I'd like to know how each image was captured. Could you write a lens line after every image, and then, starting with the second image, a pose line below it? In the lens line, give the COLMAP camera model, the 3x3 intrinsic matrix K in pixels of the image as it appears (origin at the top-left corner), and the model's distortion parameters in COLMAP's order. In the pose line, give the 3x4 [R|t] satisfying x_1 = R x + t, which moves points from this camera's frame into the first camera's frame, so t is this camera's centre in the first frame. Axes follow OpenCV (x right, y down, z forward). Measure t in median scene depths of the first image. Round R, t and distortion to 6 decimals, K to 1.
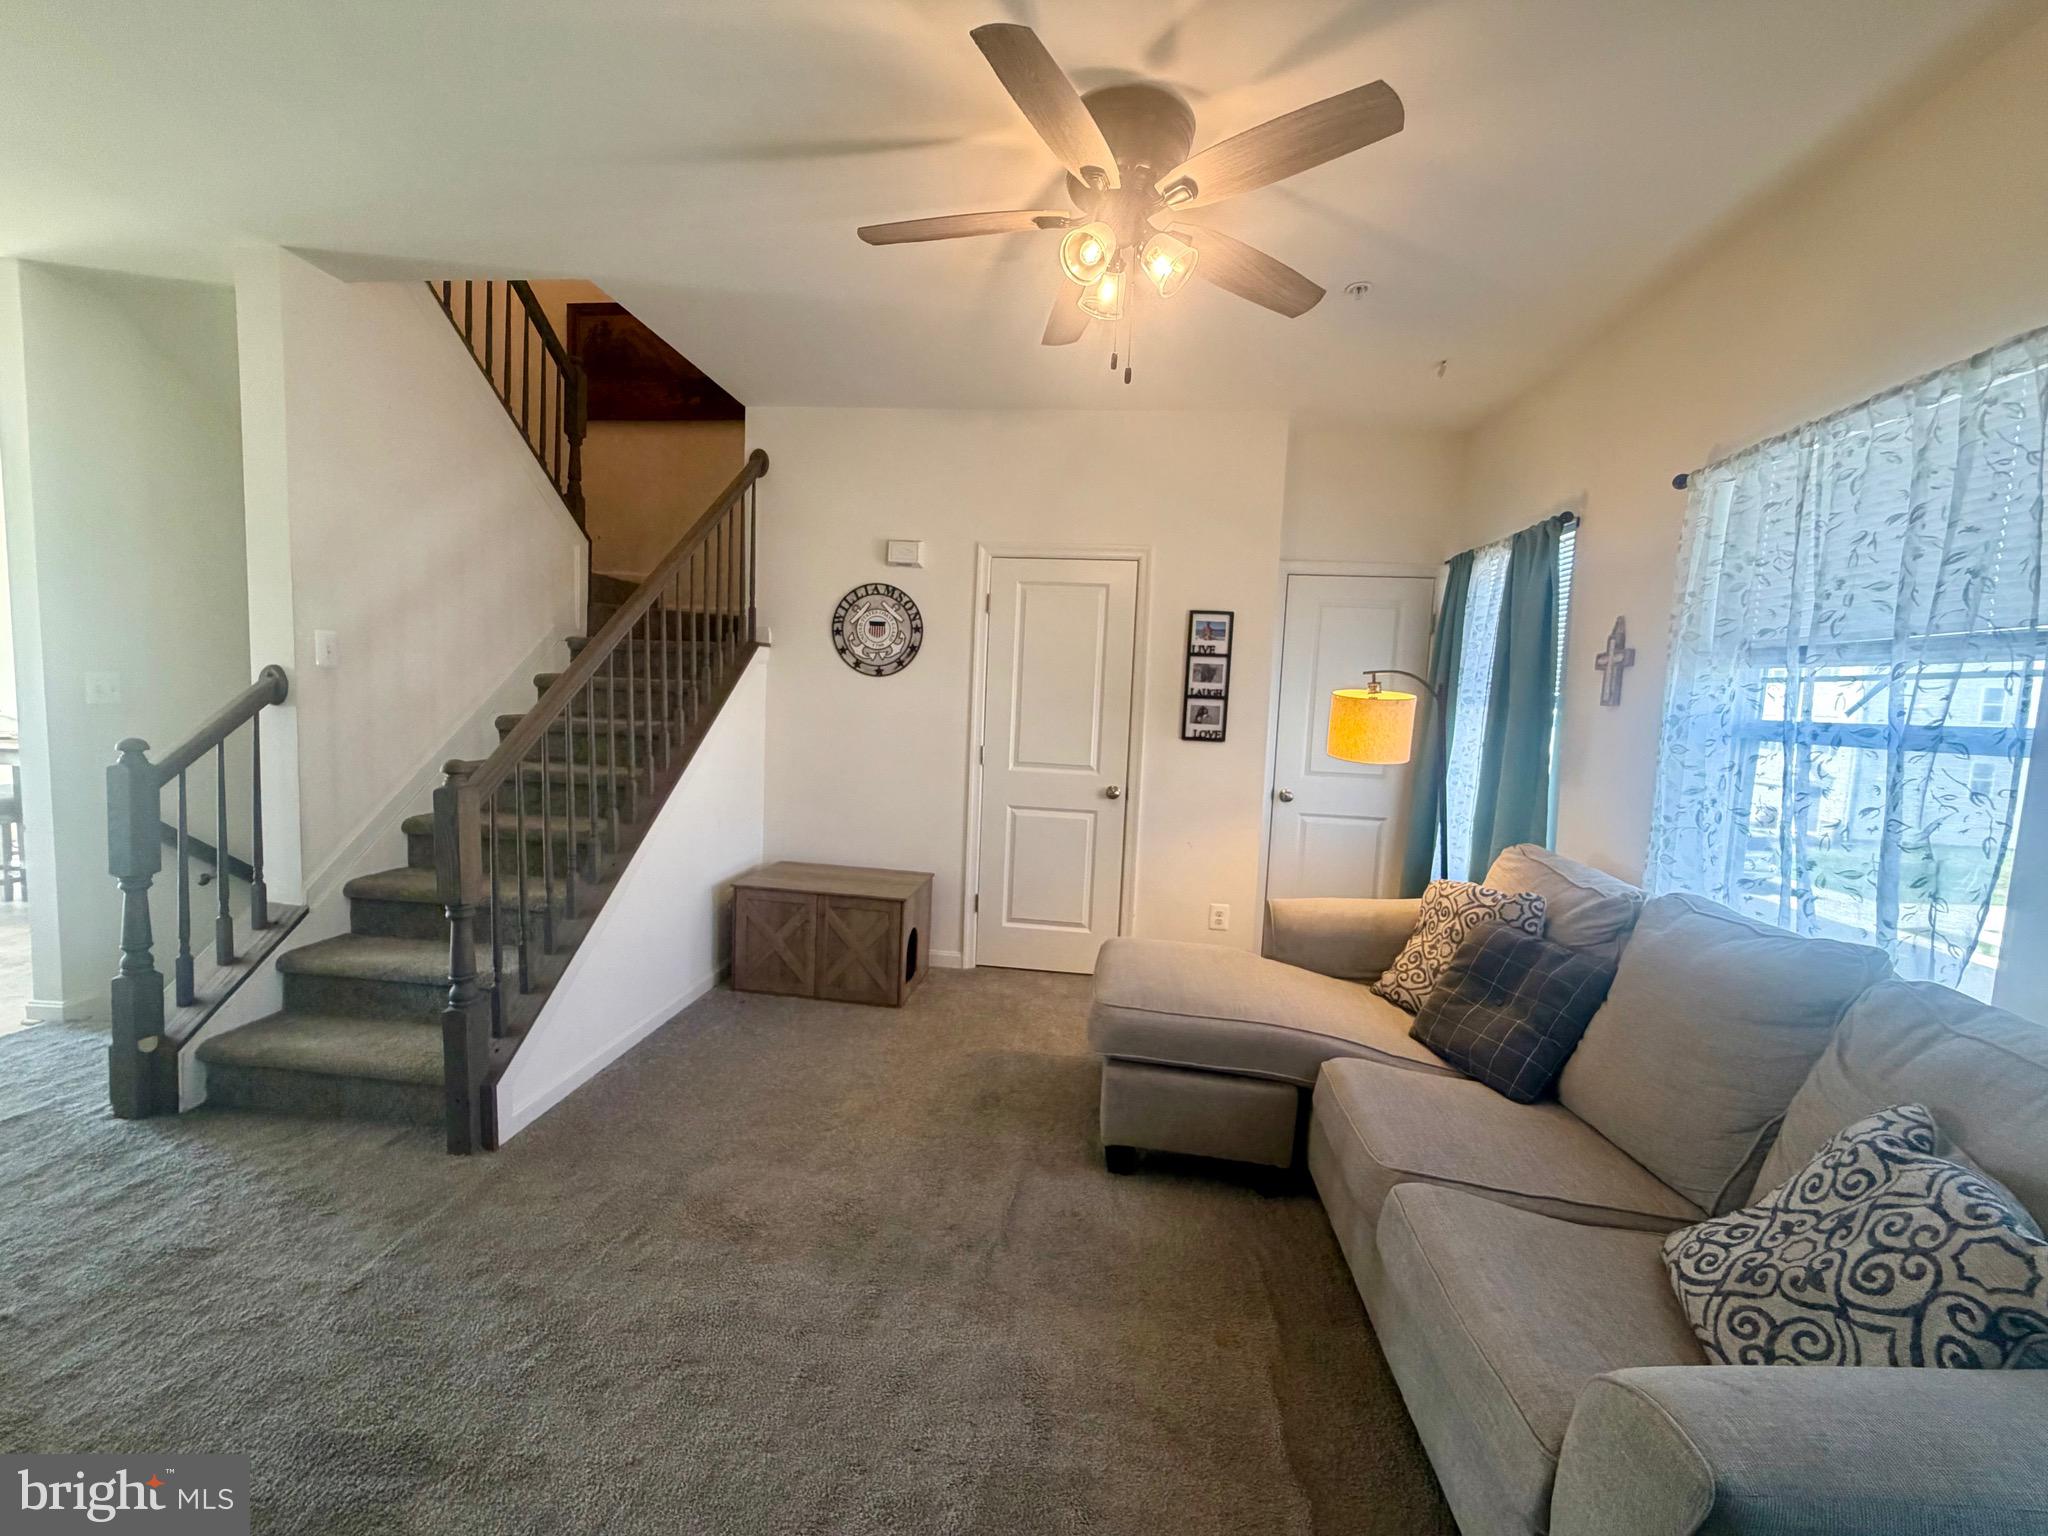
lens RADIAL K [[820.2, 0, 1024.0], [0, 820.2, 768.0], [0, 0, 1]] dist [0.002464, -0.000137]
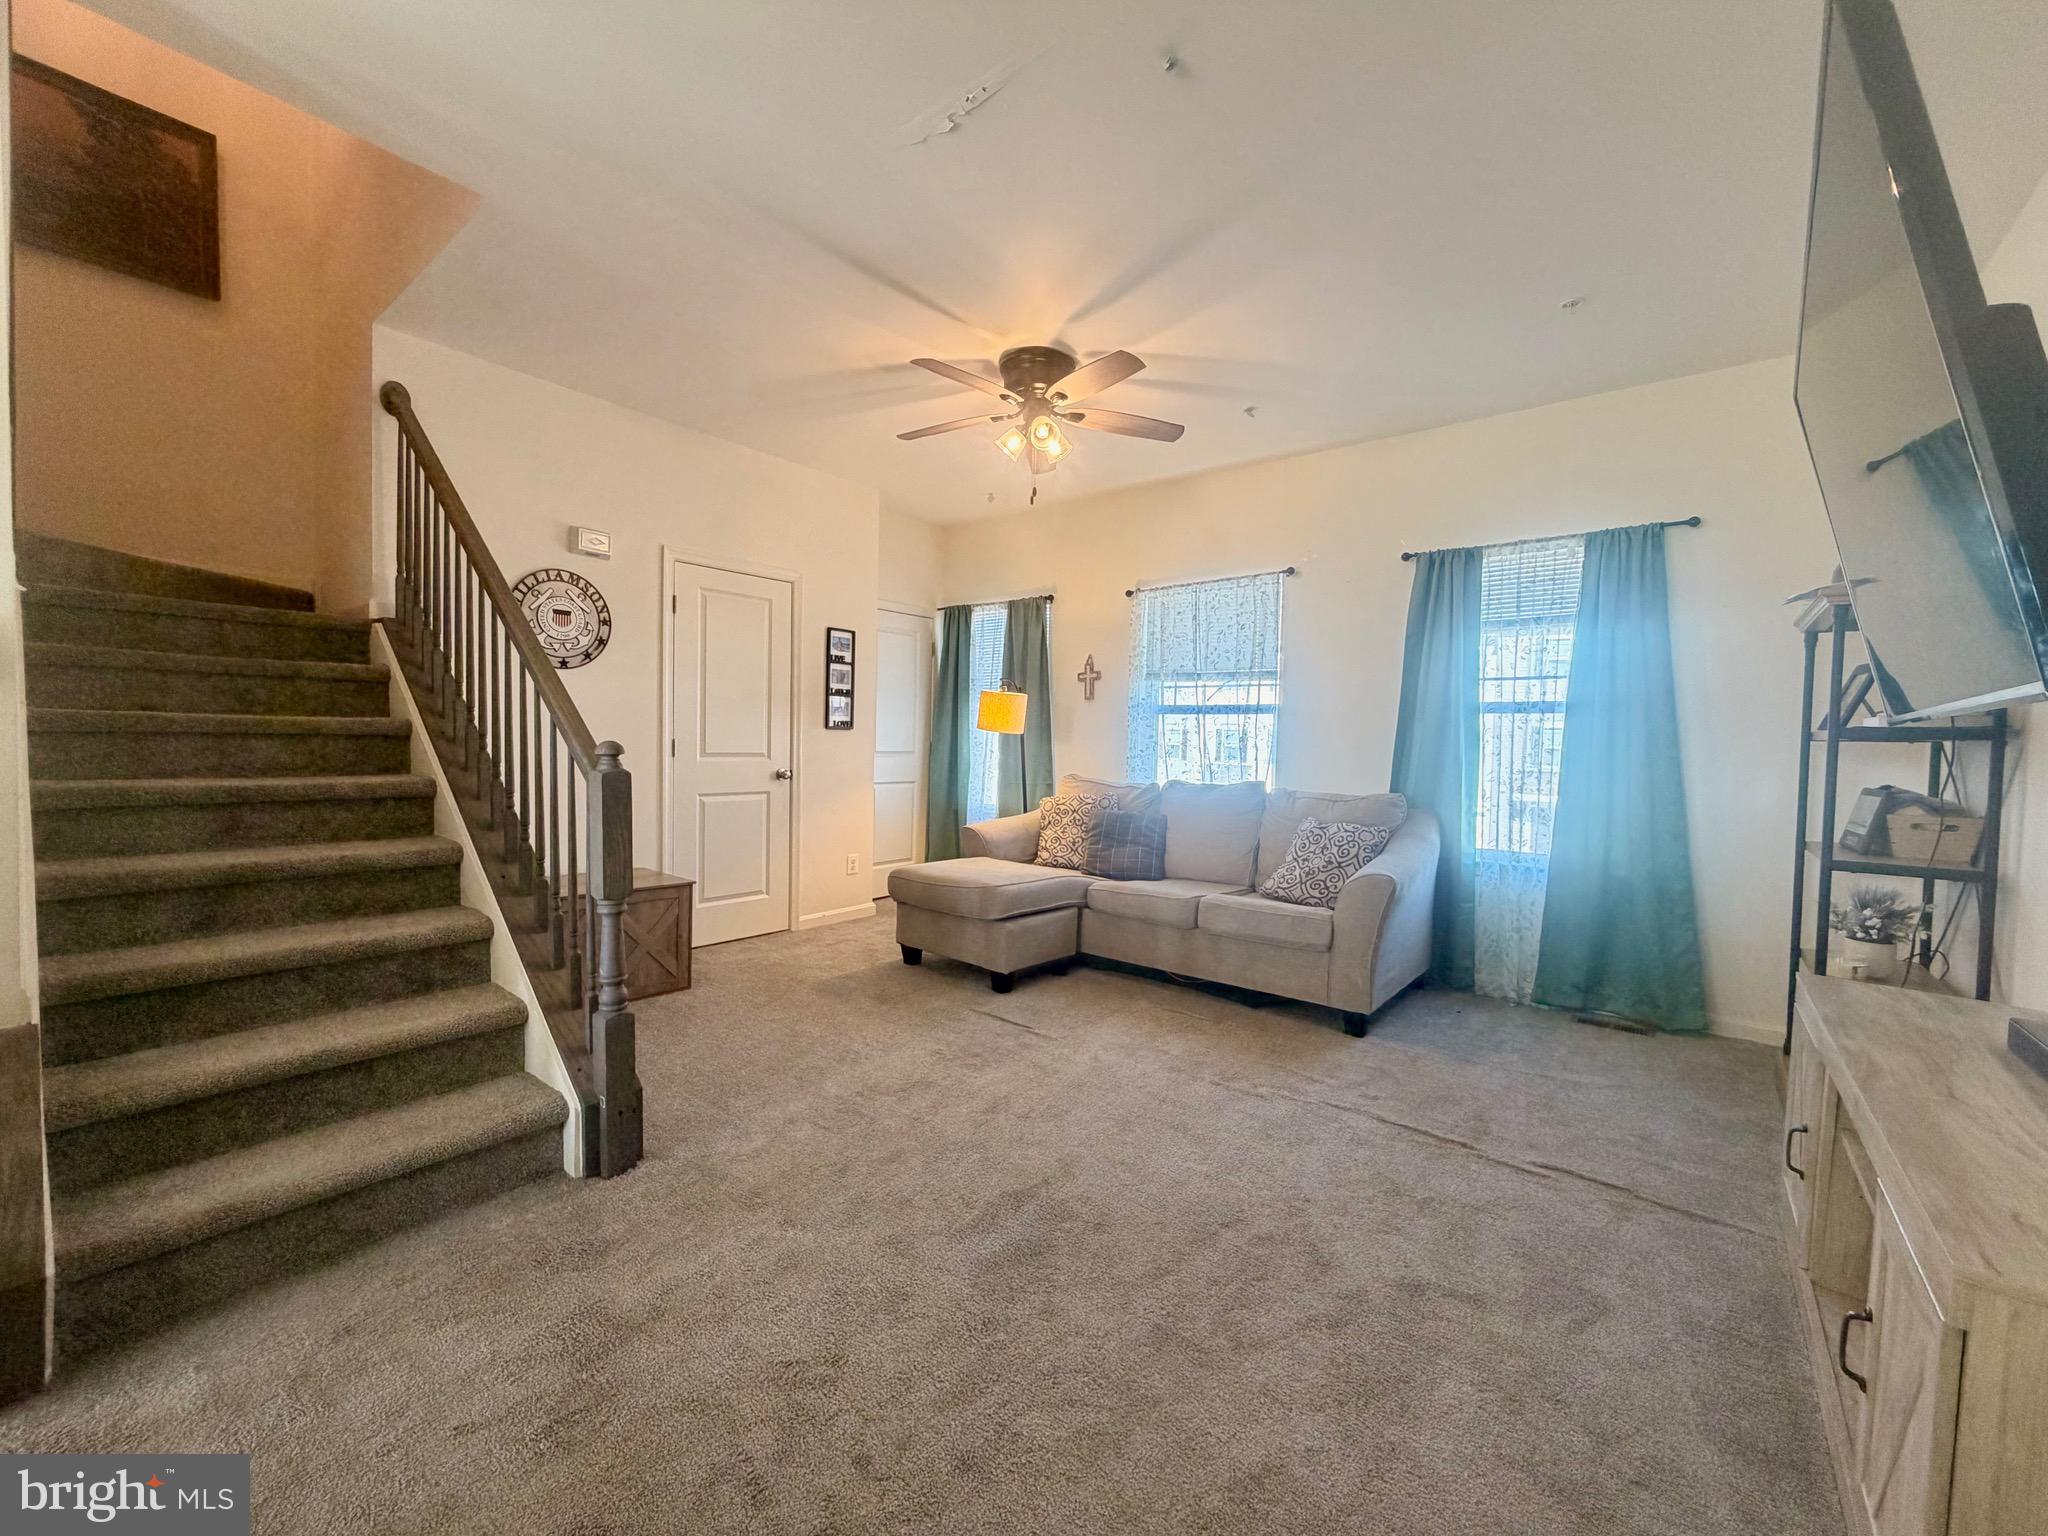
lens RADIAL K [[820.2, 0, 1024.0], [0, 820.2, 768.0], [0, 0, 1]] dist [0.002464, -0.000137]
pose [[0.538249, -0.061786, 0.840518, -0.720982], [0.074398, 0.996899, 0.025638, 0.016889], [-0.839496, 0.048733, 0.541177, 0.062283]]
